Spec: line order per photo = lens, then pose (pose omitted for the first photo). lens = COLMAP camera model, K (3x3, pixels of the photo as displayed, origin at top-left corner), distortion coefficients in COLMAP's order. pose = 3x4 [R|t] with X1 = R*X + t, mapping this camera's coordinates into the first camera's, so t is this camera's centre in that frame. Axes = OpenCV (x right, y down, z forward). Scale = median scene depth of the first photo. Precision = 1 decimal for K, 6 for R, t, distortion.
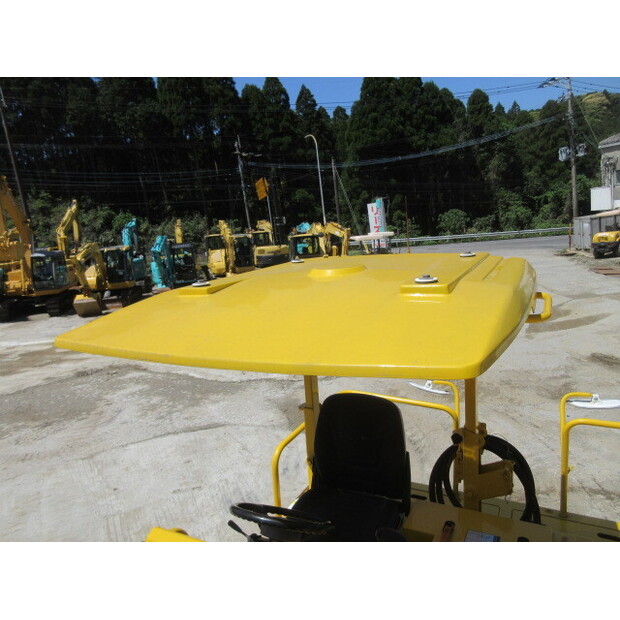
lens RADIAL K [[466.7, 0, 306.2], [0, 466.7, 312.4], [0, 0, 1]] dist [-0.014401, 0.023257]
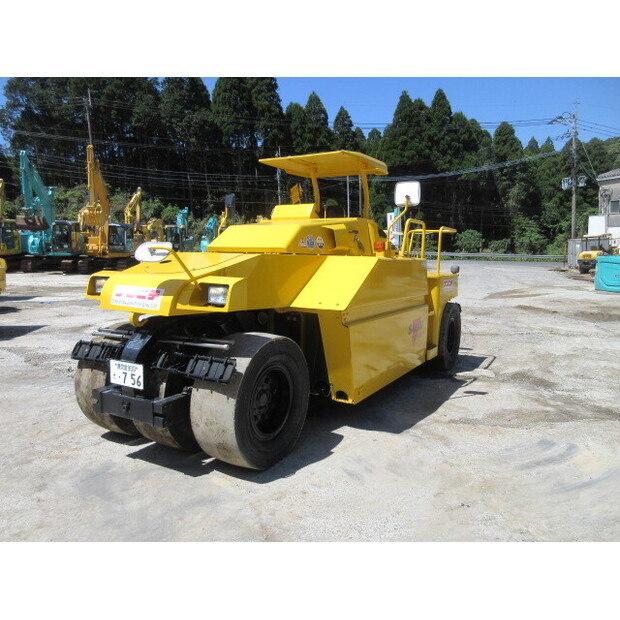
lens RADIAL K [[466.7, 0, 306.5], [0, 466.7, 312.3], [0, 0, 1]] dist [-0.014401, 0.023257]
pose [[0.994599, 0.092752, -0.046584, 0.007082], [-0.094365, 0.994967, -0.033707, 0.045111], [0.043223, 0.037921, 0.998346, -0.093713]]
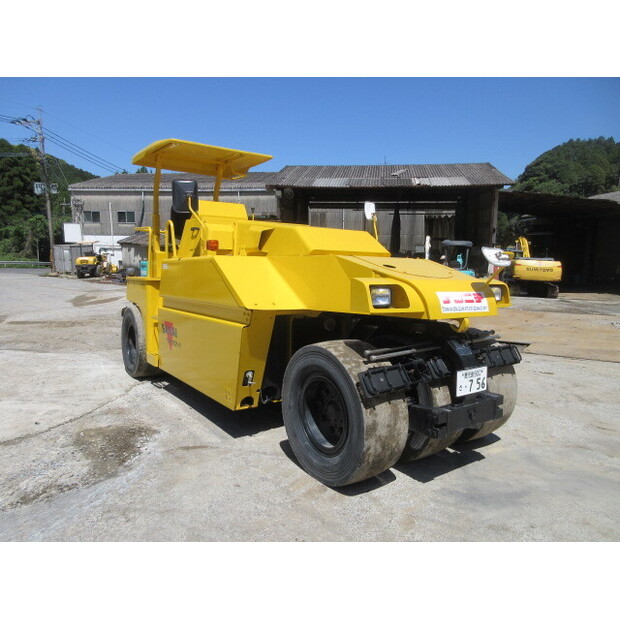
lens RADIAL K [[466.7, 0, 308.0], [0, 466.7, 312.6], [0, 0, 1]] dist [-0.014401, 0.023257]
pose [[0.470462, -0.006060, 0.882399, -0.089043], [0.095486, 0.994454, -0.044081, 0.045275], [-0.877239, 0.104995, 0.468432, -0.039187]]
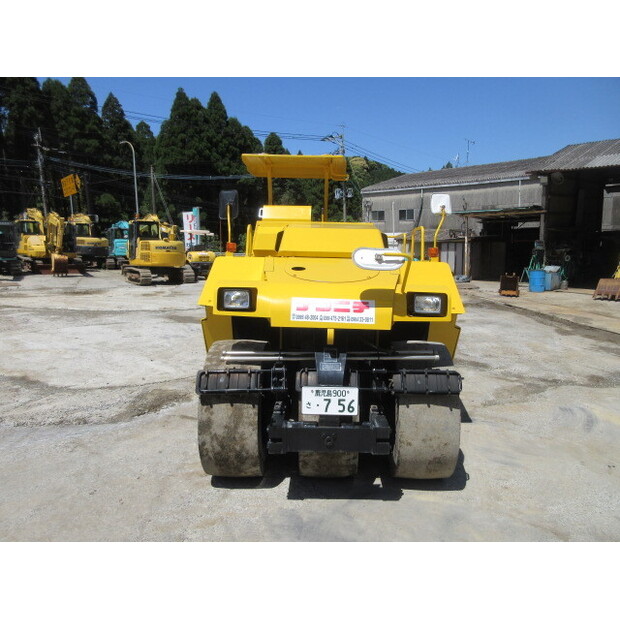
lens RADIAL K [[466.7, 0, 308.8], [0, 466.7, 312.7], [0, 0, 1]] dist [-0.014401, 0.023257]
pose [[0.900030, 0.038580, 0.434116, -0.048498], [-0.013876, 0.998106, -0.059932, 0.046761], [-0.435606, 0.047917, 0.898861, -0.078689]]
